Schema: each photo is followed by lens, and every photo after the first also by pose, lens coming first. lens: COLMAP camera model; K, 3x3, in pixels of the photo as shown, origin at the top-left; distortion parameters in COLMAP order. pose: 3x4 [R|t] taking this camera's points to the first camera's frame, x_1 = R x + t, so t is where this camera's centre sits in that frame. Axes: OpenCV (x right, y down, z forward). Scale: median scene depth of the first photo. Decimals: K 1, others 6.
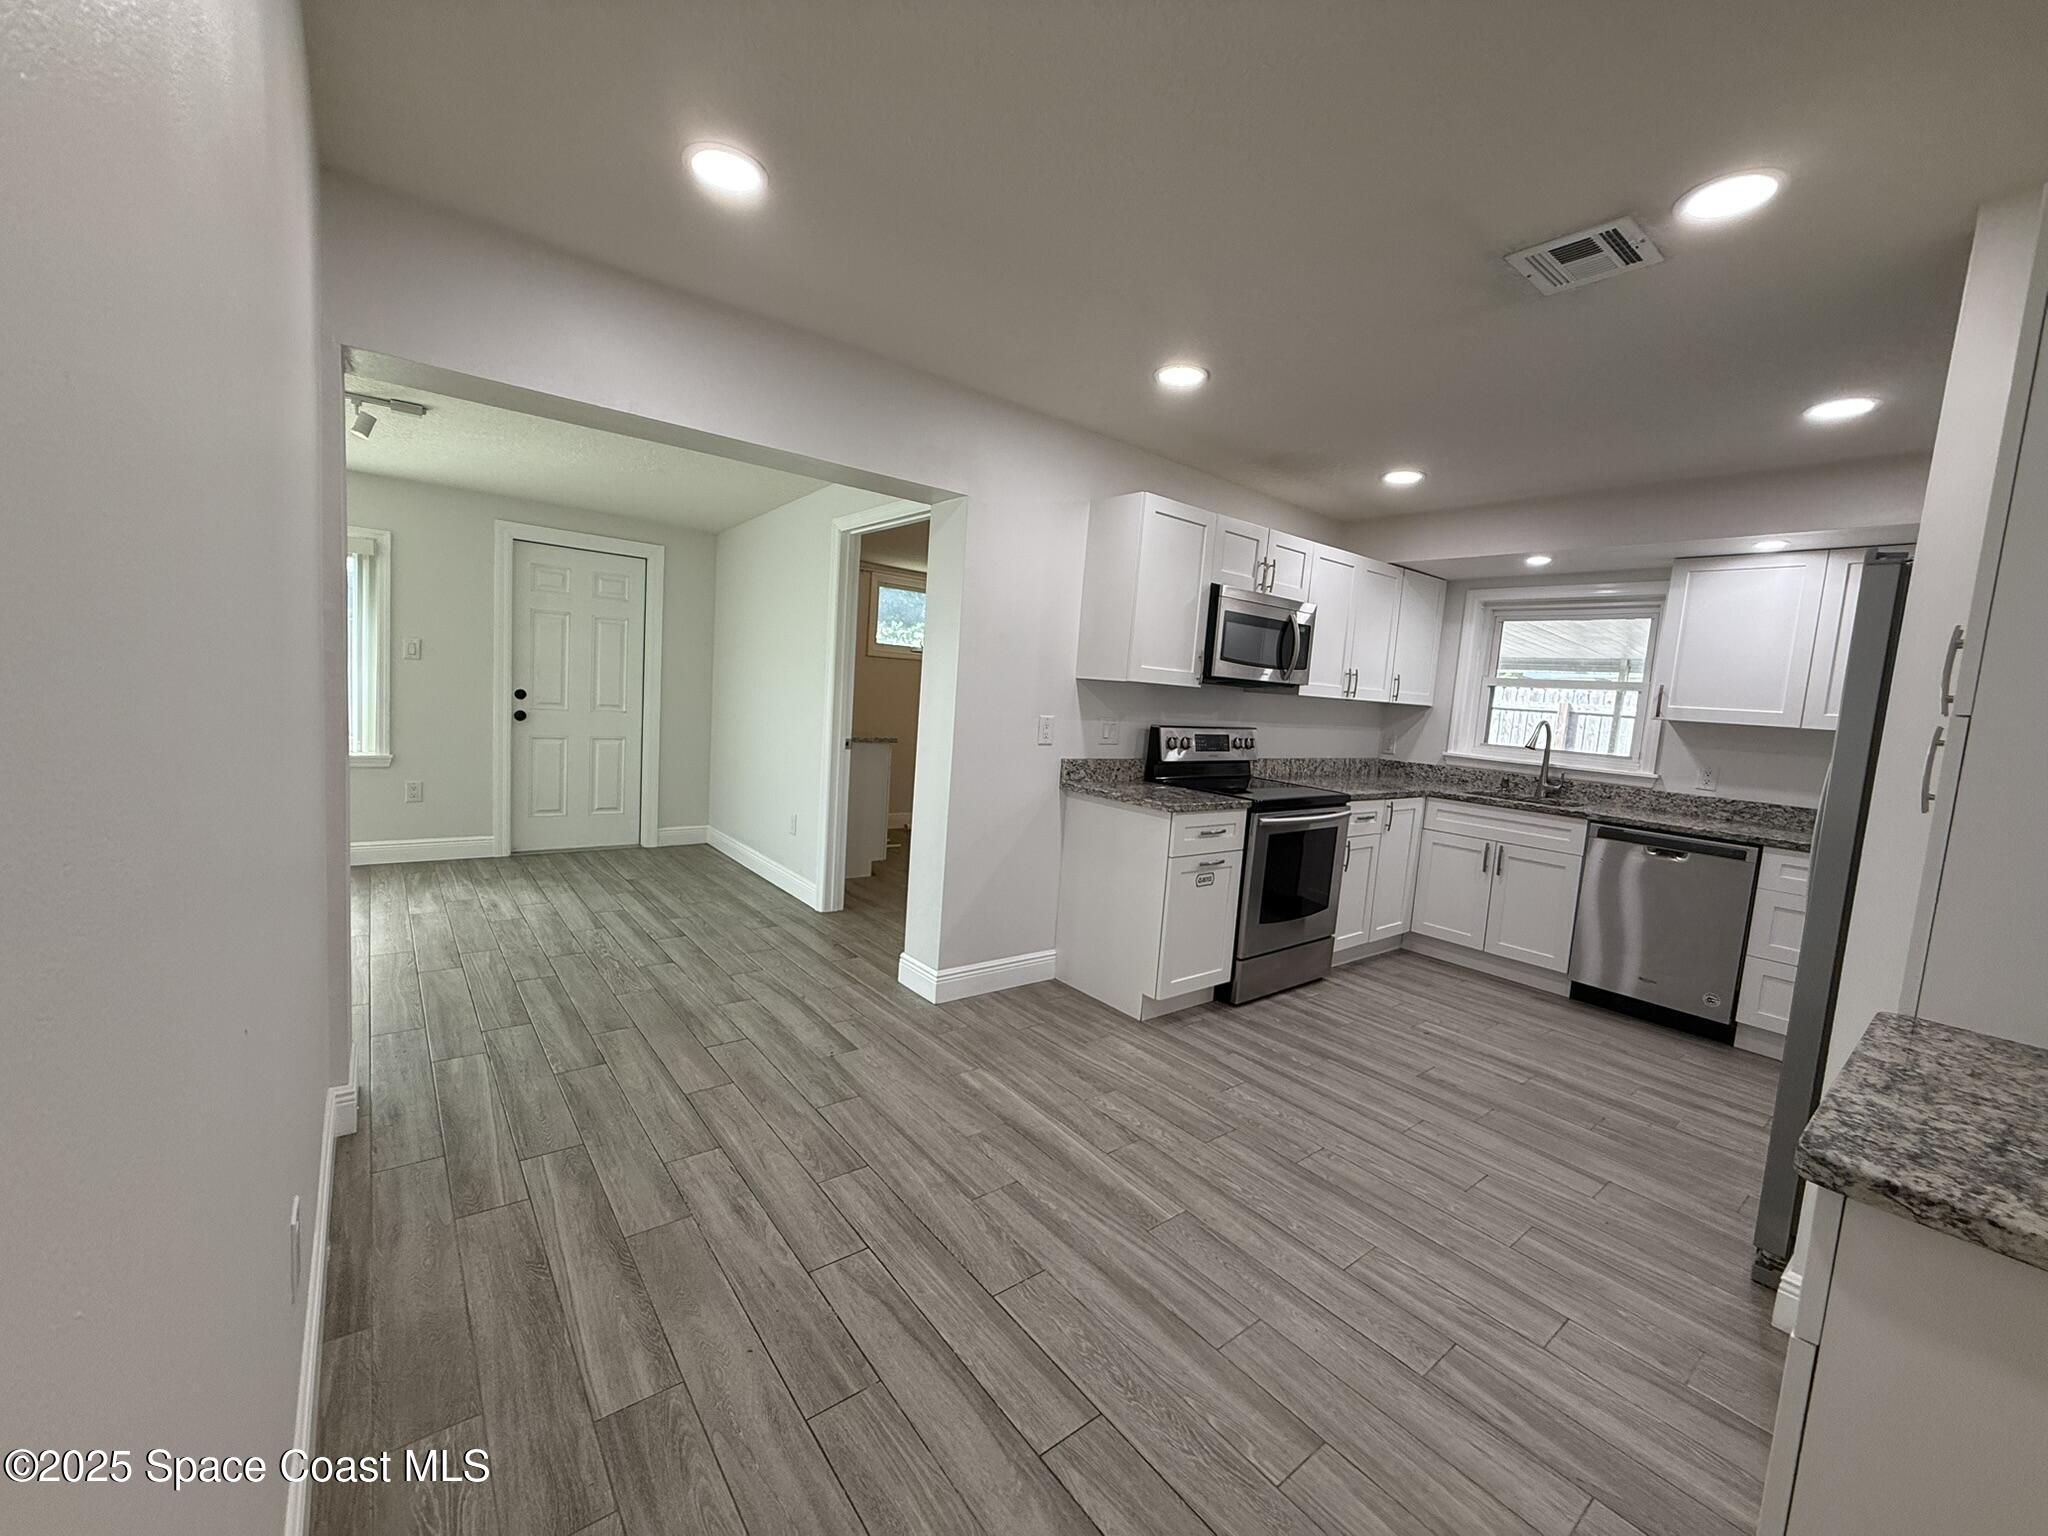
lens RADIAL K [[811.0, 0, 1018.6], [0, 811.0, 766.6], [0, 0, 1]] dist [-0.000249, 0.000182]
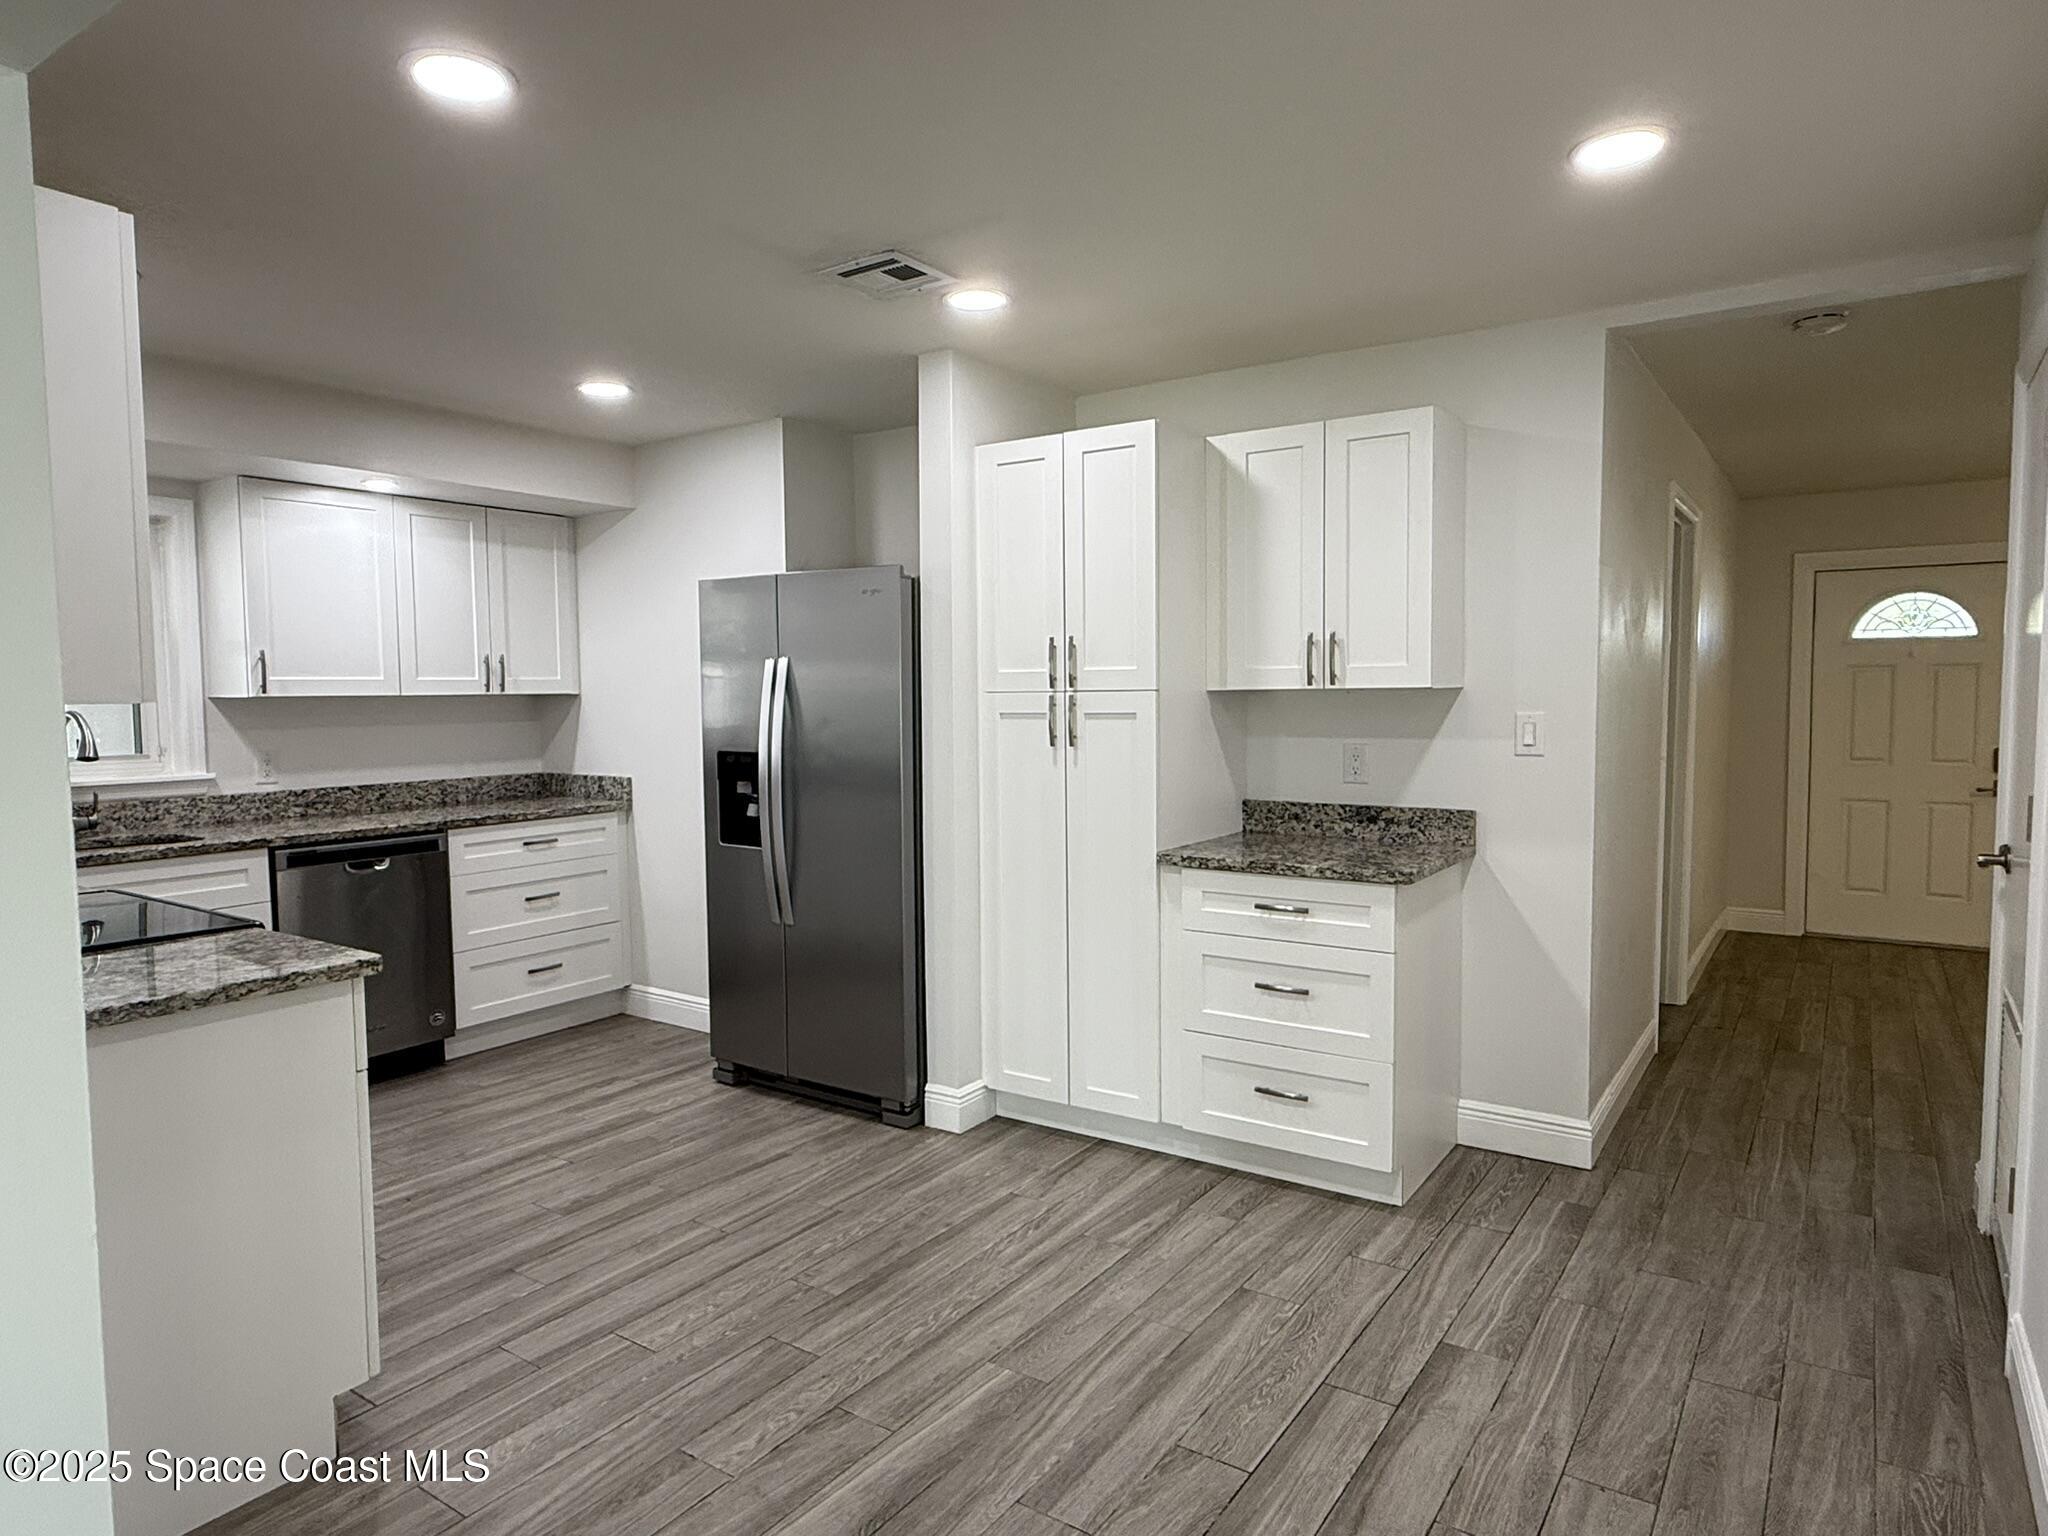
lens RADIAL K [[1225.4, 0, 1020.7], [0, 1225.4, 770.0], [0, 0, 1]] dist [-0.001115, 0.001481]
pose [[-0.294056, -0.131191, 0.946742, -0.521068], [0.082135, 0.983402, 0.161783, -0.129137], [-0.952252, 0.125334, -0.278400, 0.743326]]
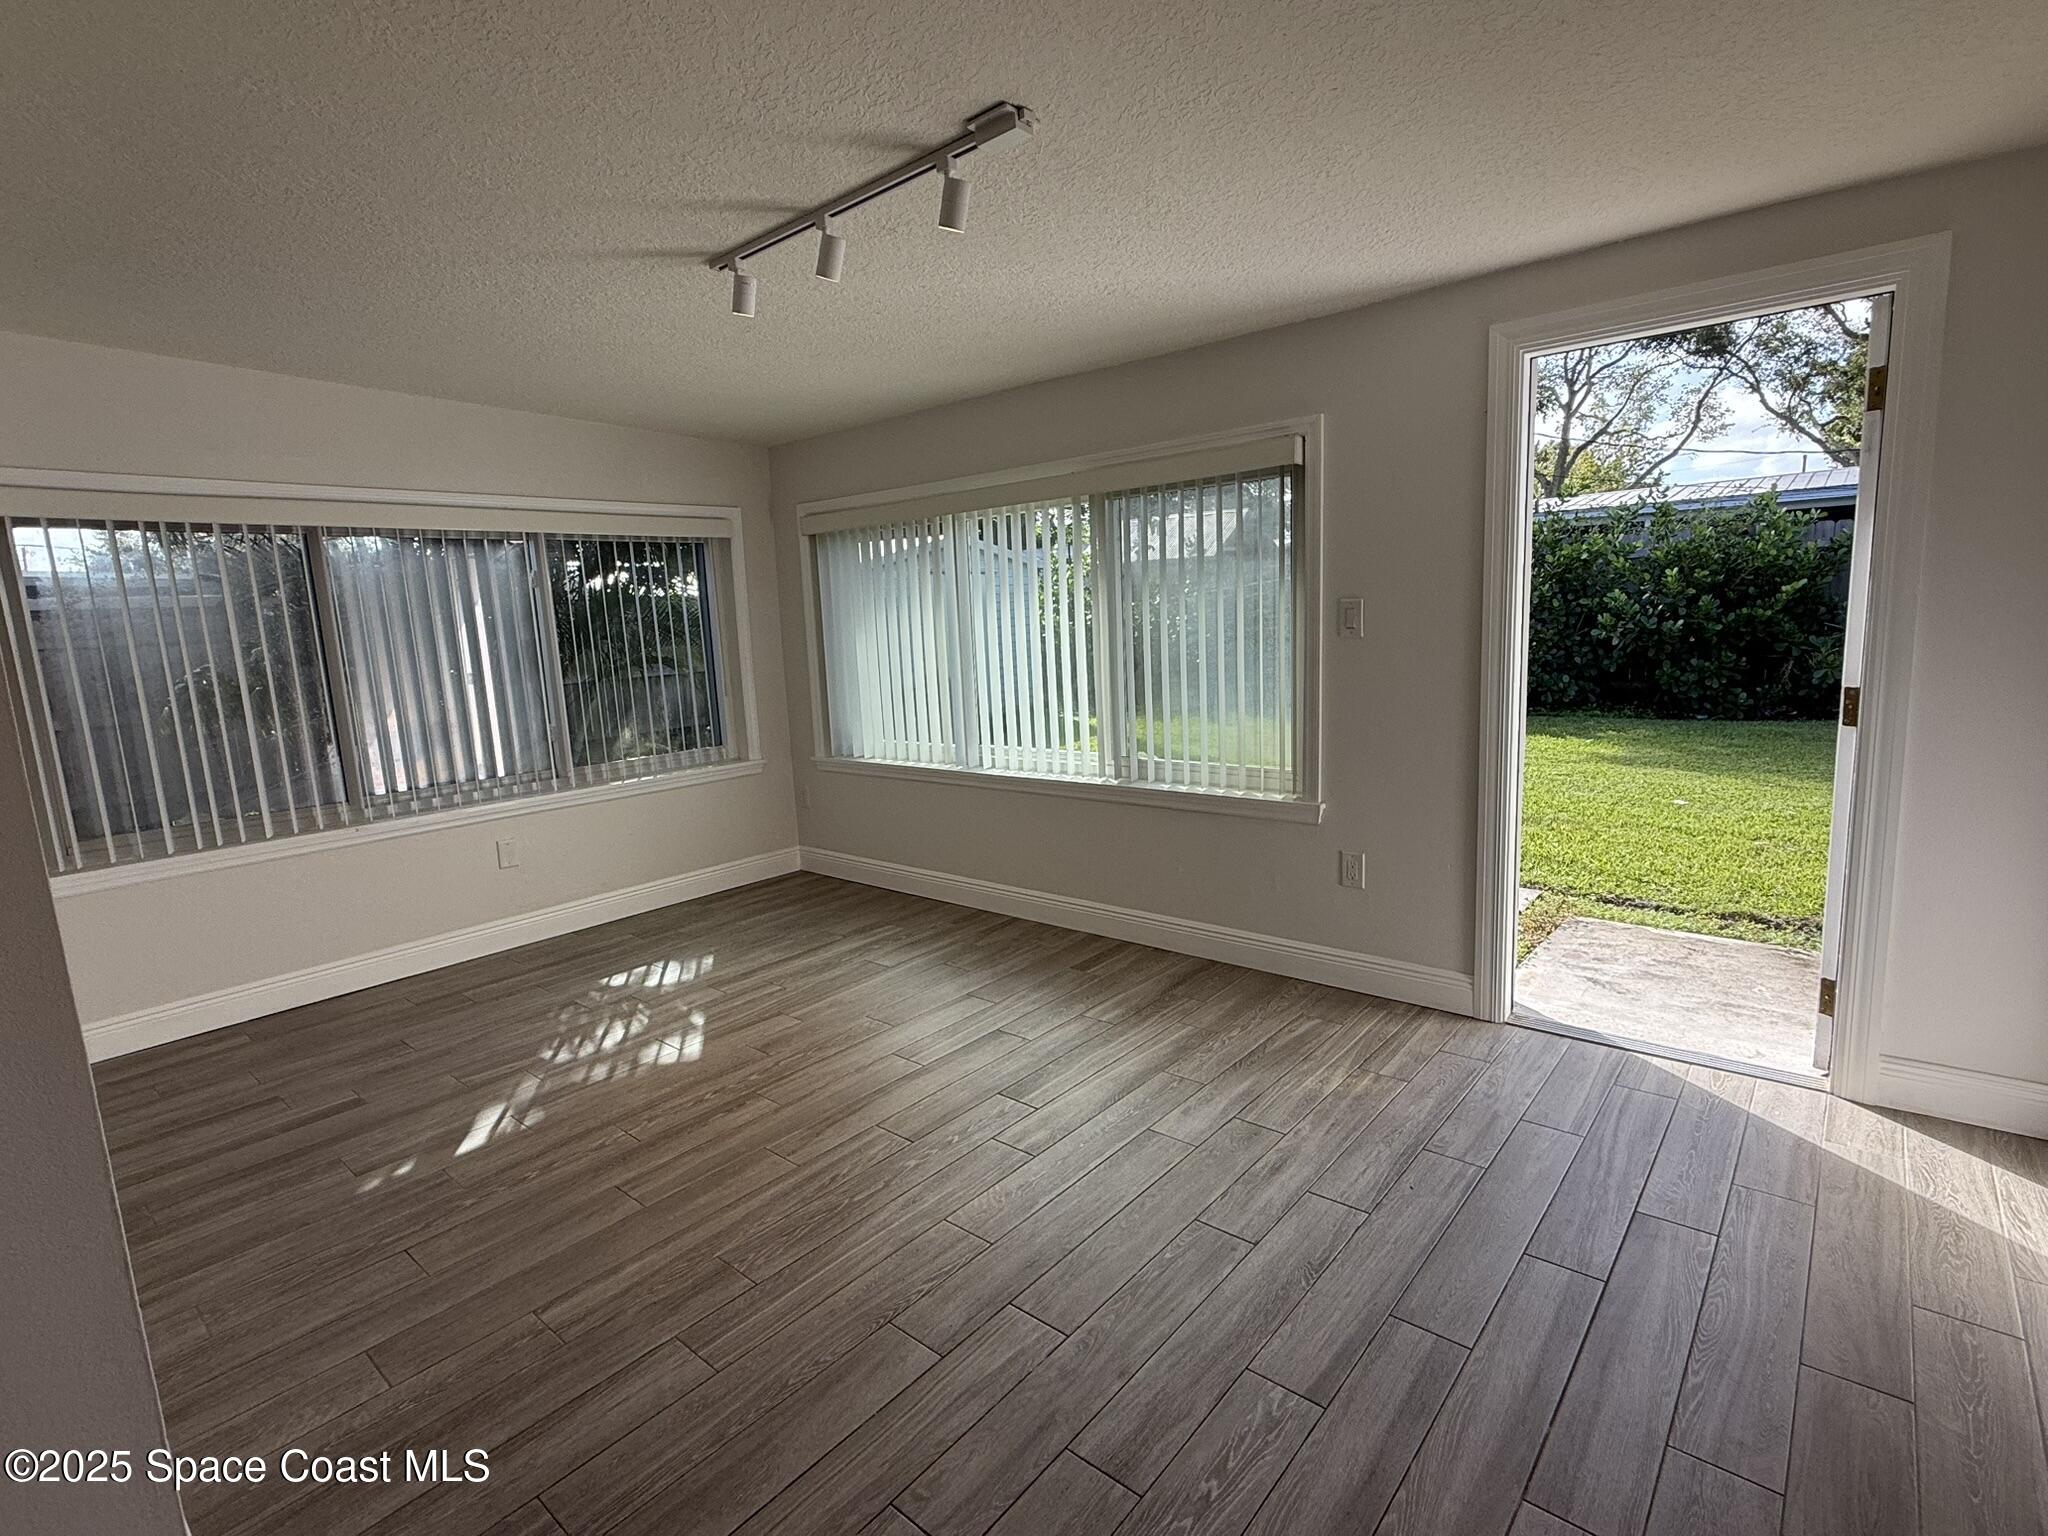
lens RADIAL K [[987.9, 0, 1028.3], [0, 987.9, 768.8], [0, 0, 1]] dist [0.001553, -0.000160]
pose [[0.193557, 0.064902, -0.978940, -0.160697], [-0.035538, 0.997618, 0.059114, -0.105743], [0.980445, 0.023348, 0.195403, 0.904482]]
